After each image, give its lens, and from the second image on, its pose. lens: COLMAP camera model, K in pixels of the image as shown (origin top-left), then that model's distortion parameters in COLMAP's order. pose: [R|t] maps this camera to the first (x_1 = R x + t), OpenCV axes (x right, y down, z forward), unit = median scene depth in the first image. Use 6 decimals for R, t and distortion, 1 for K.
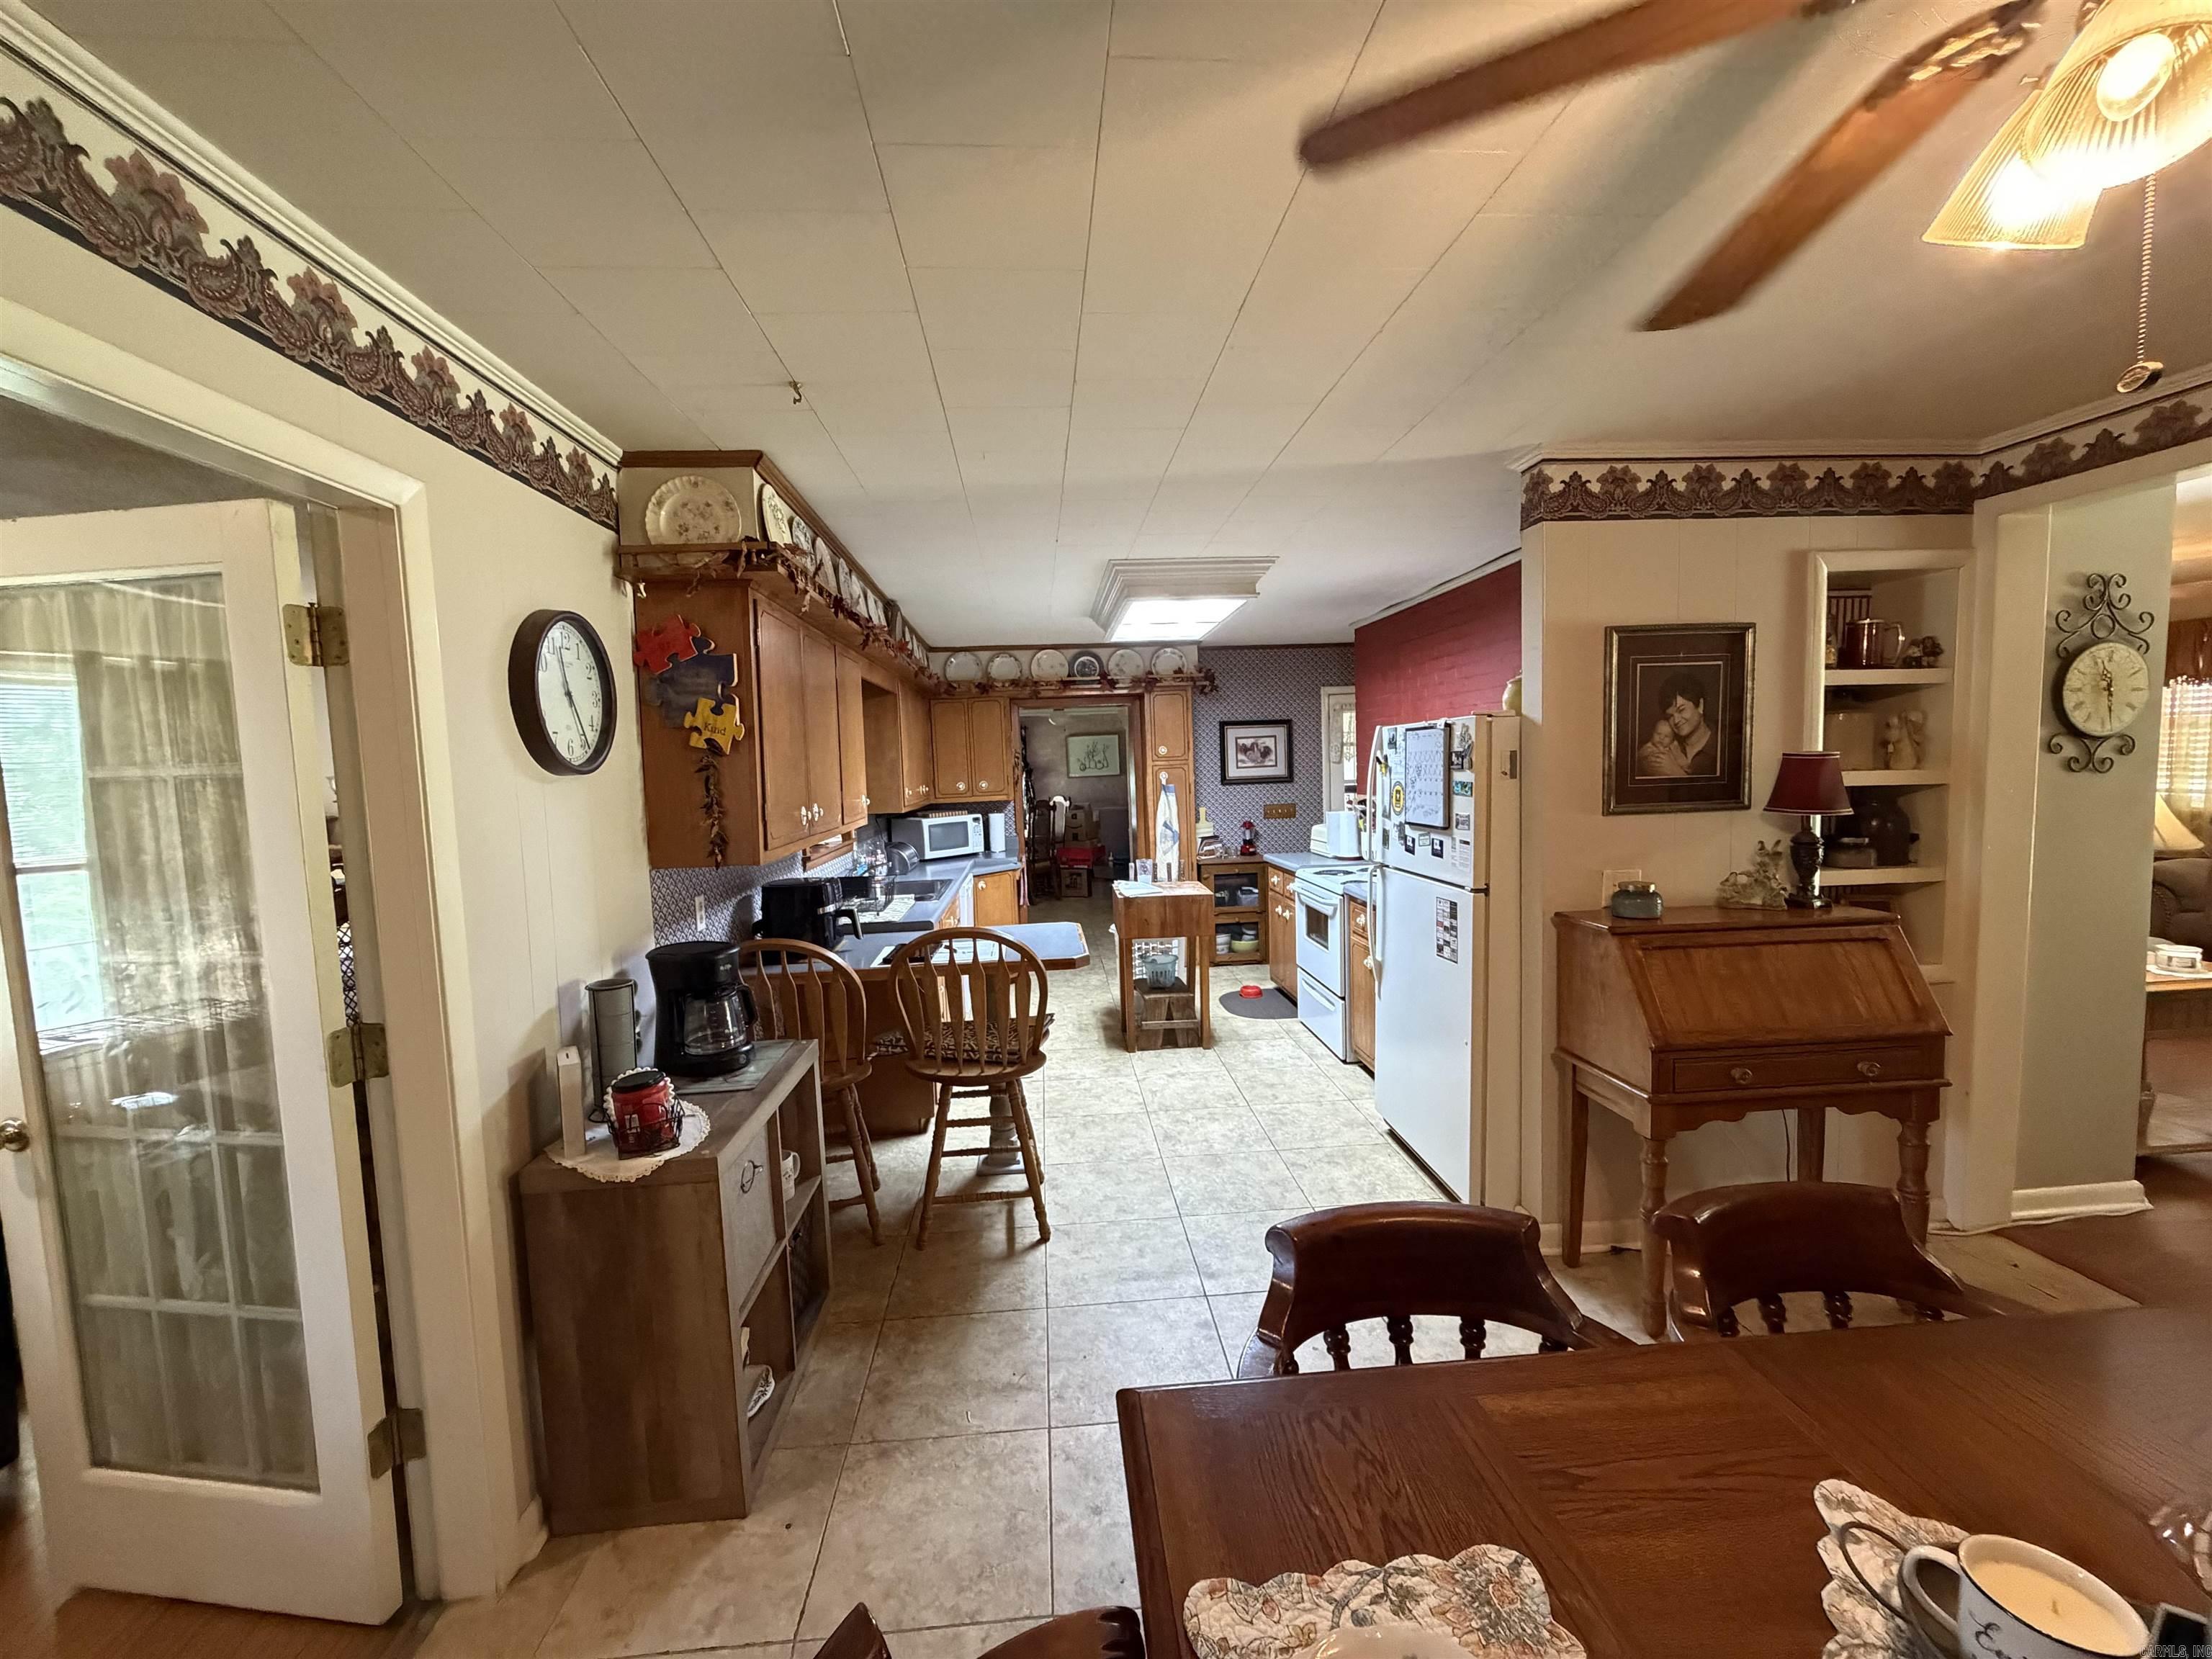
lens RADIAL K [[880.1, 0, 1102.7], [0, 880.1, 836.0], [0, 0, 1]] dist [0.000115, -0.000430]
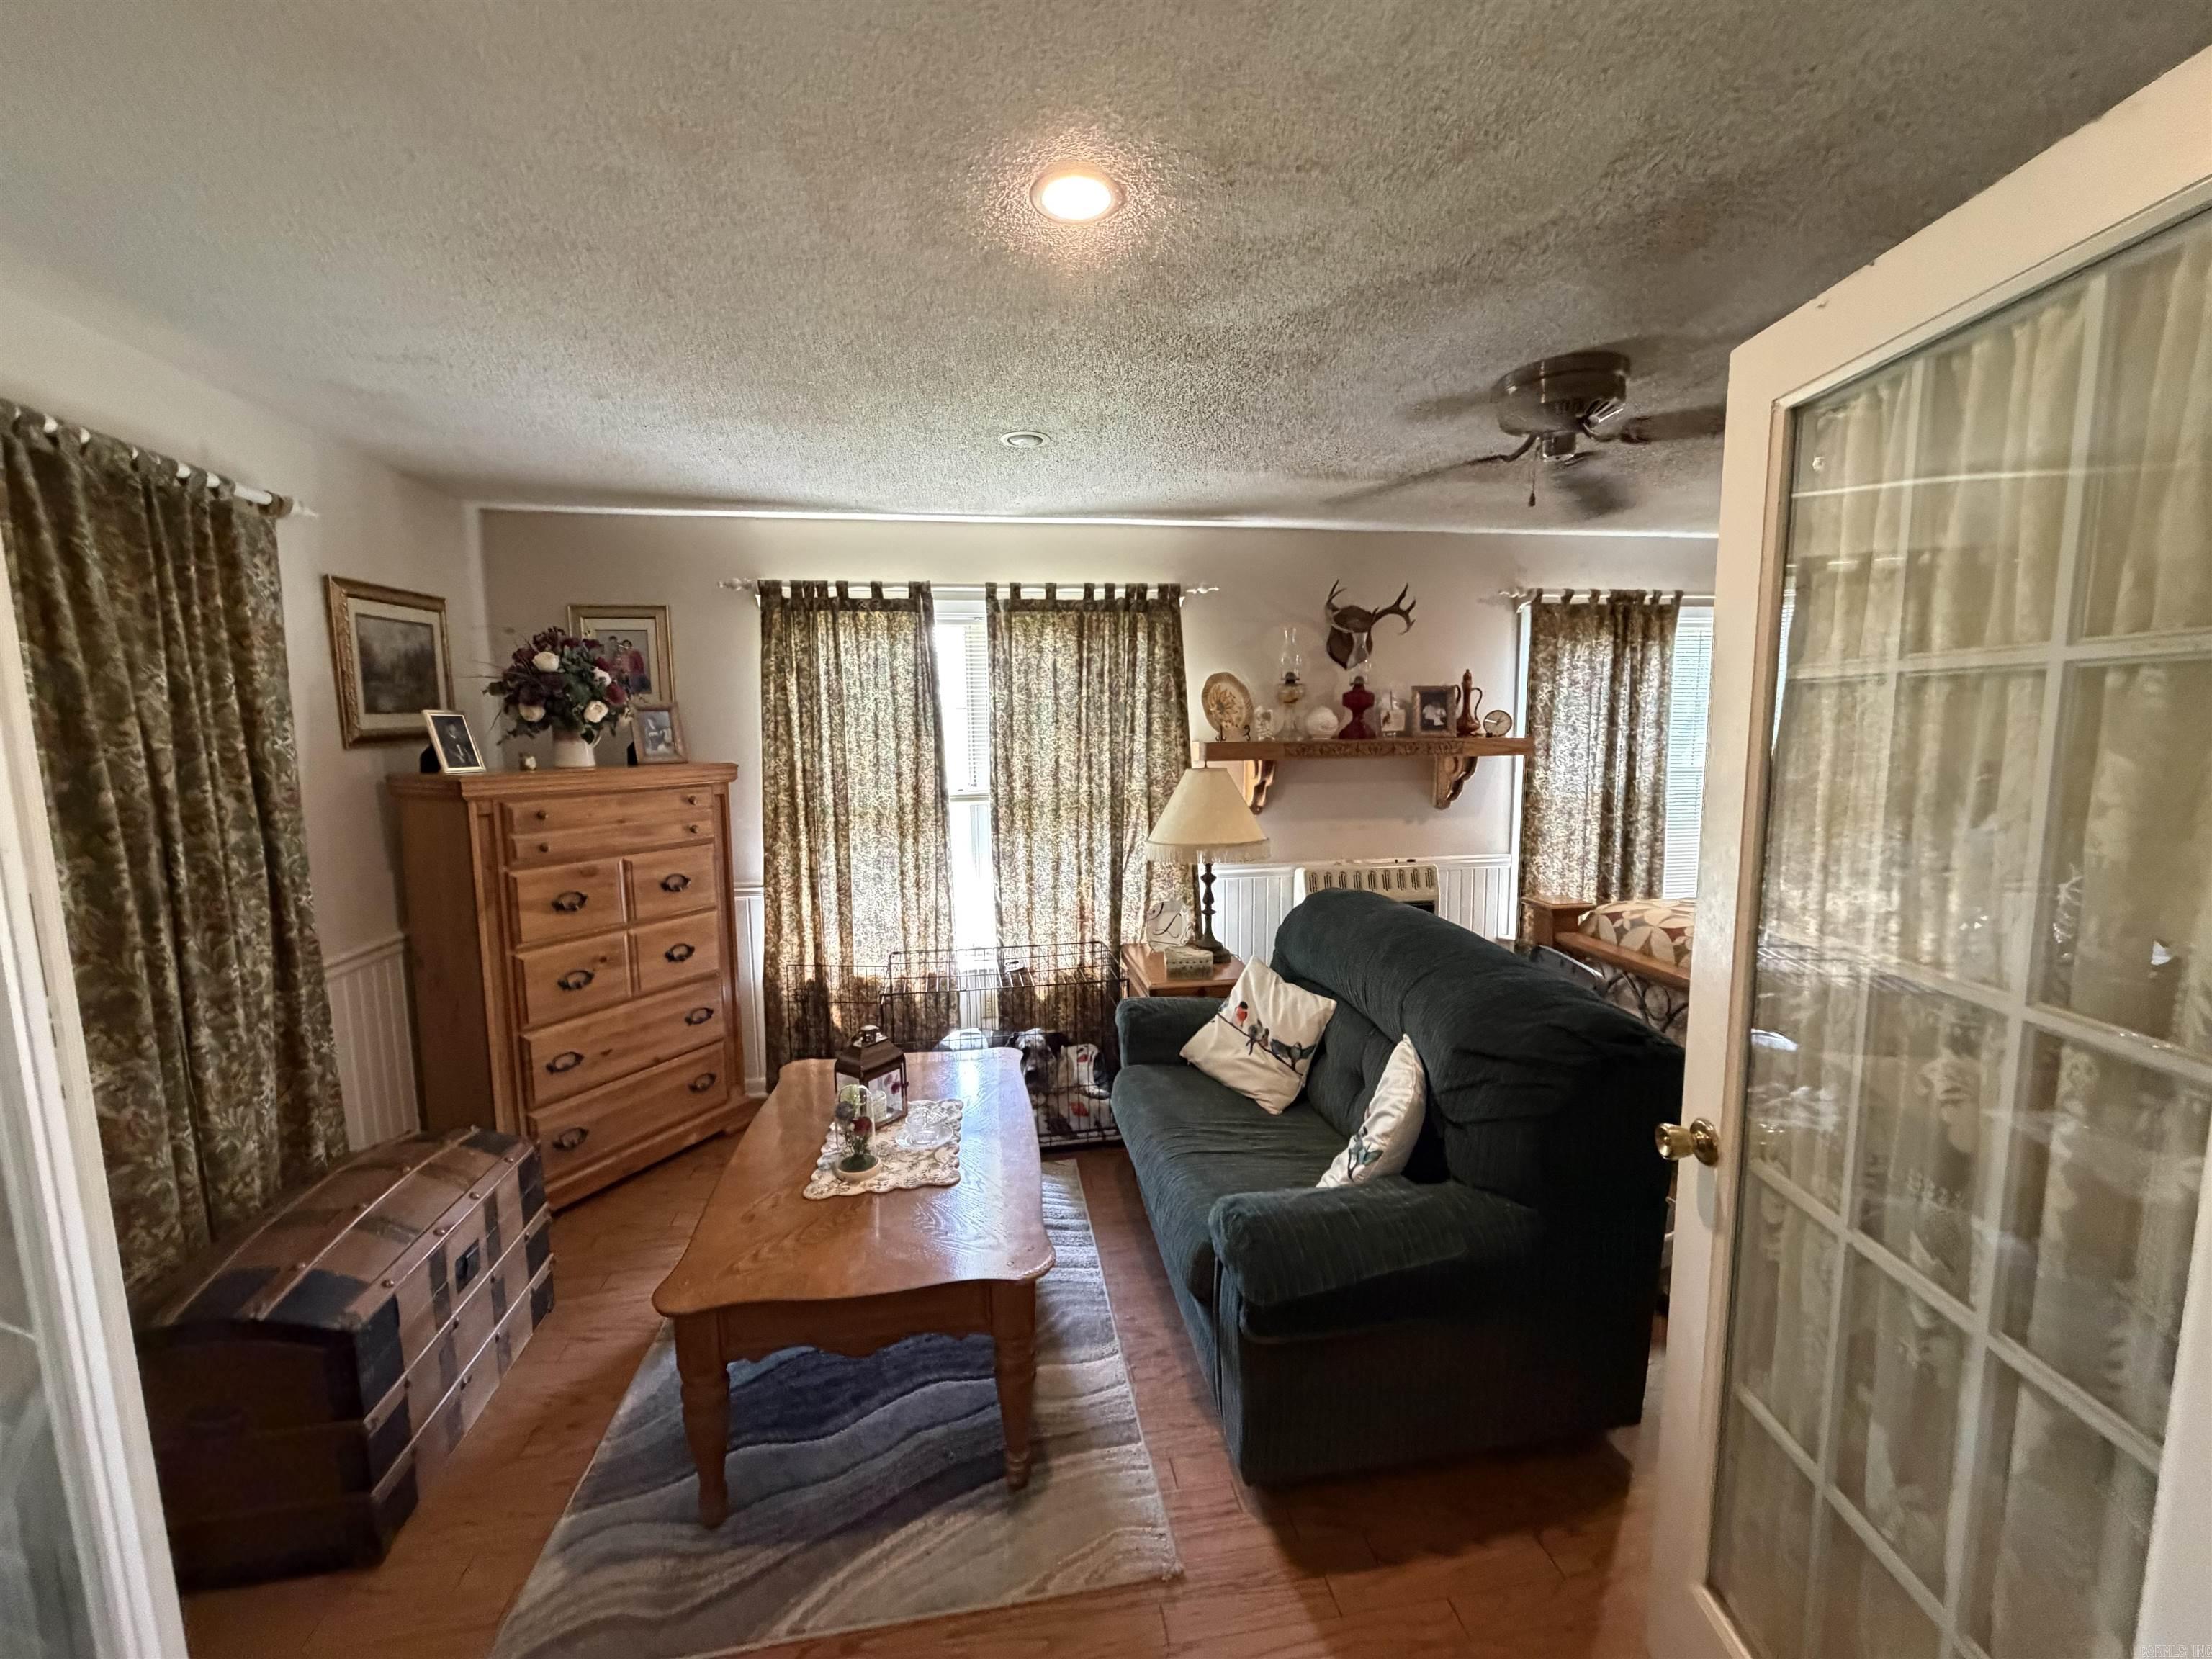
lens RADIAL K [[880.1, 0, 1127.8], [0, 880.1, 834.6], [0, 0, 1]] dist [0.000115, -0.000430]
pose [[0.117497, 0.150453, -0.981610, -0.353358], [-0.077708, 0.986819, 0.141949, 0.001011], [0.990028, 0.059601, 0.127640, 0.232886]]
